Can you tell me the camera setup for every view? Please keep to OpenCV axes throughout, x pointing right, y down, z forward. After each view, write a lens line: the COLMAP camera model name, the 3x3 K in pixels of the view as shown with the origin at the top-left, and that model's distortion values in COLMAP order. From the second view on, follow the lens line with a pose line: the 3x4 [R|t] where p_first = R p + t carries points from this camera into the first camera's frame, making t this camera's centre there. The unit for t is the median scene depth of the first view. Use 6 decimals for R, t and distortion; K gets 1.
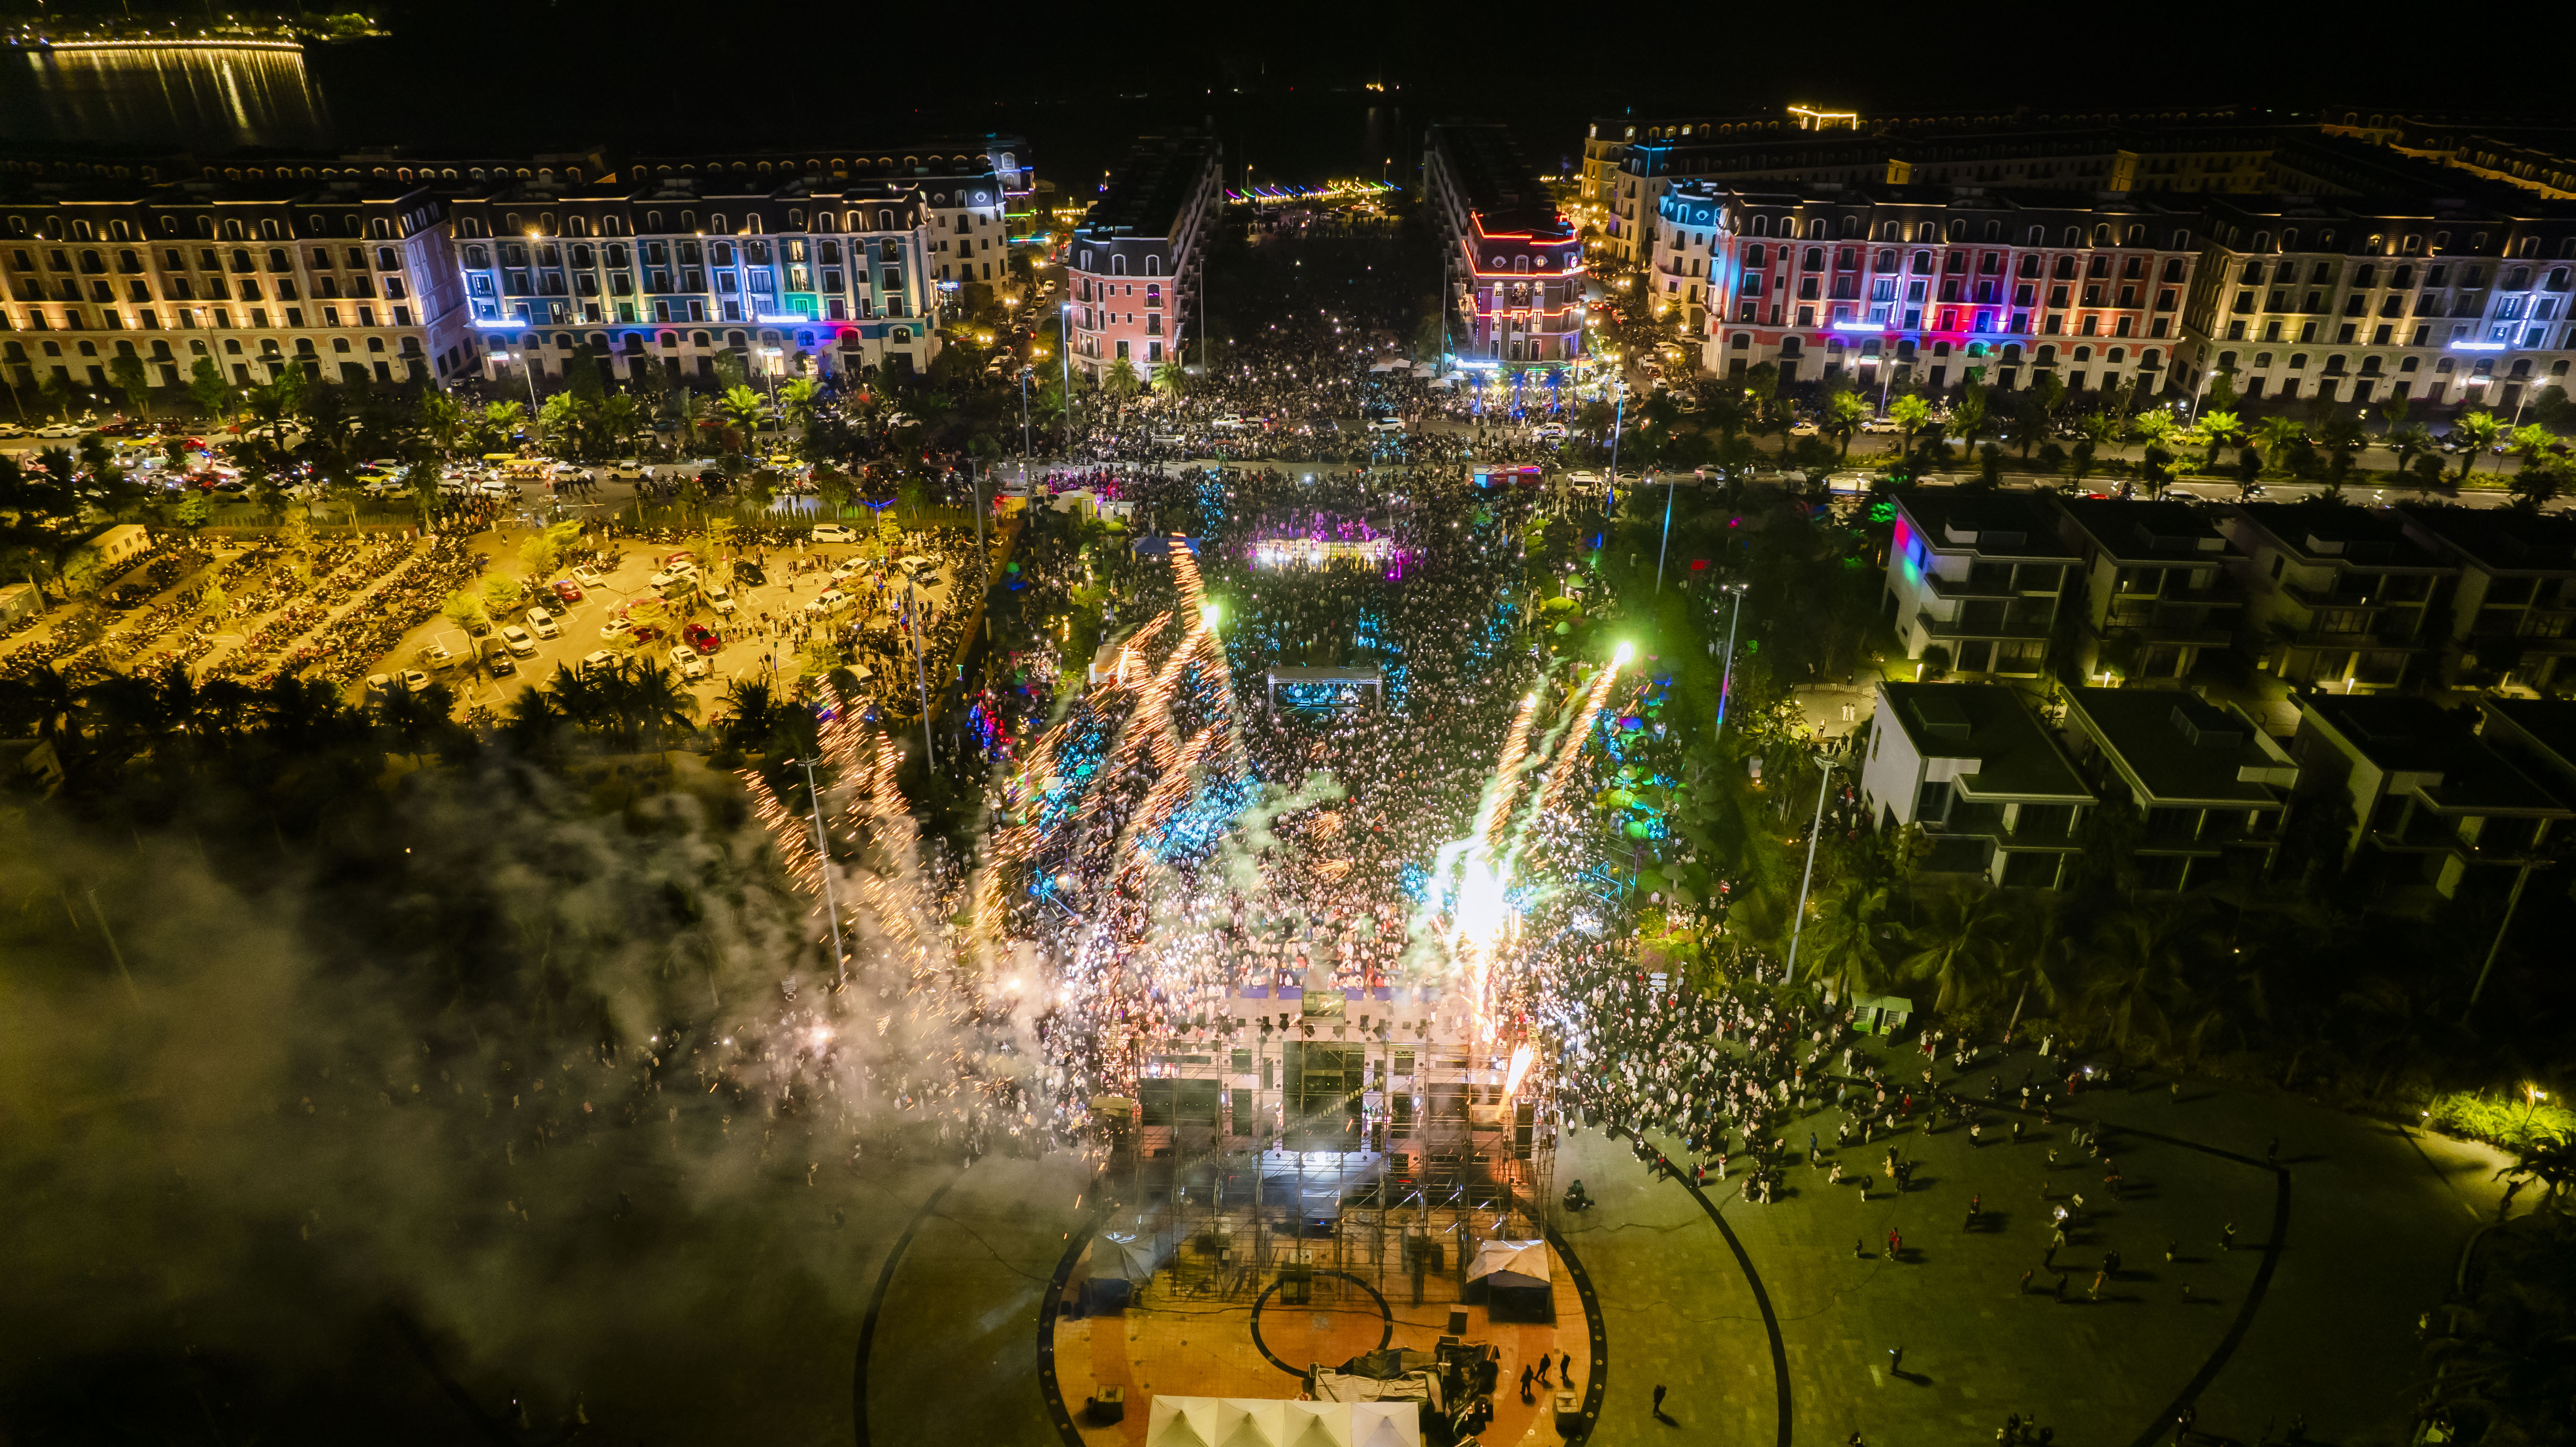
lens RADIAL K [[1654.8, 0, 1294.6], [0, 1654.8, 732.3], [0, 0, 1]] dist [-0.090016, 0.086705]
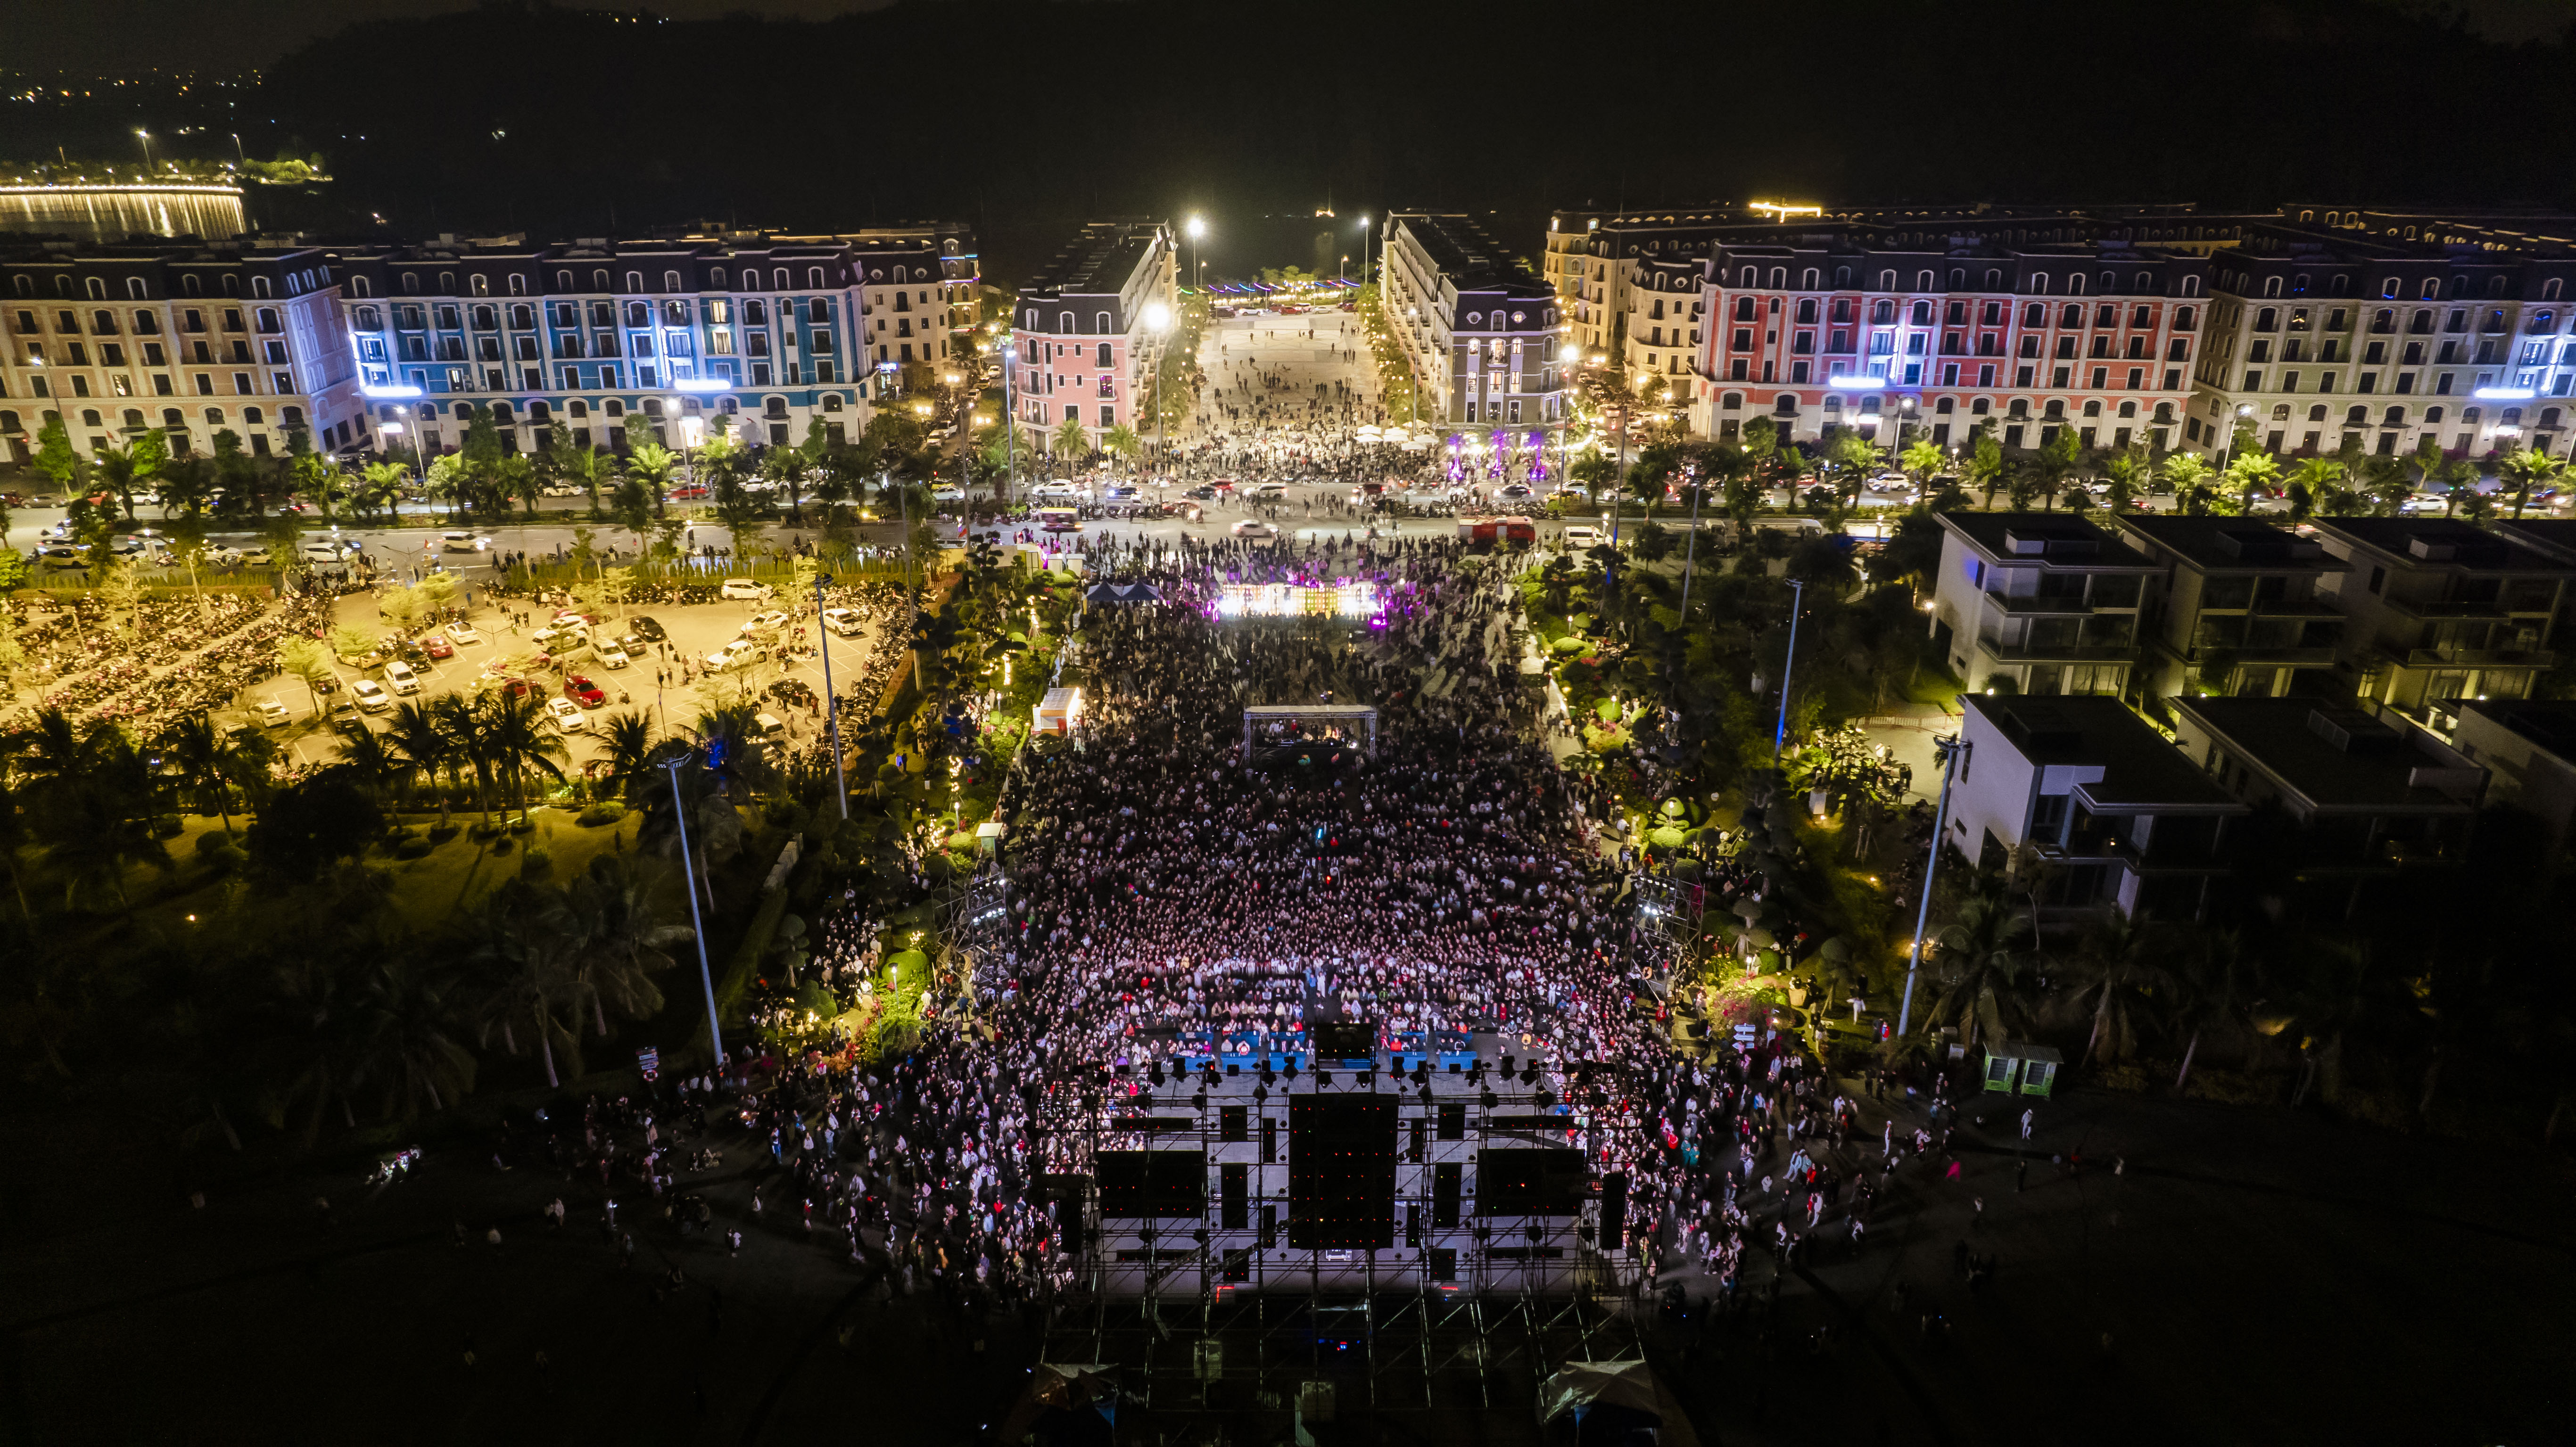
lens RADIAL K [[1653.0, 0, 1294.6], [0, 1653.0, 731.7], [0, 0, 1]] dist [-0.087781, 0.083882]
pose [[0.999454, -0.014493, 0.029682, -0.009330], [0.017269, 0.995279, -0.095509, 0.036623], [-0.028157, 0.095969, 0.994986, 0.093623]]
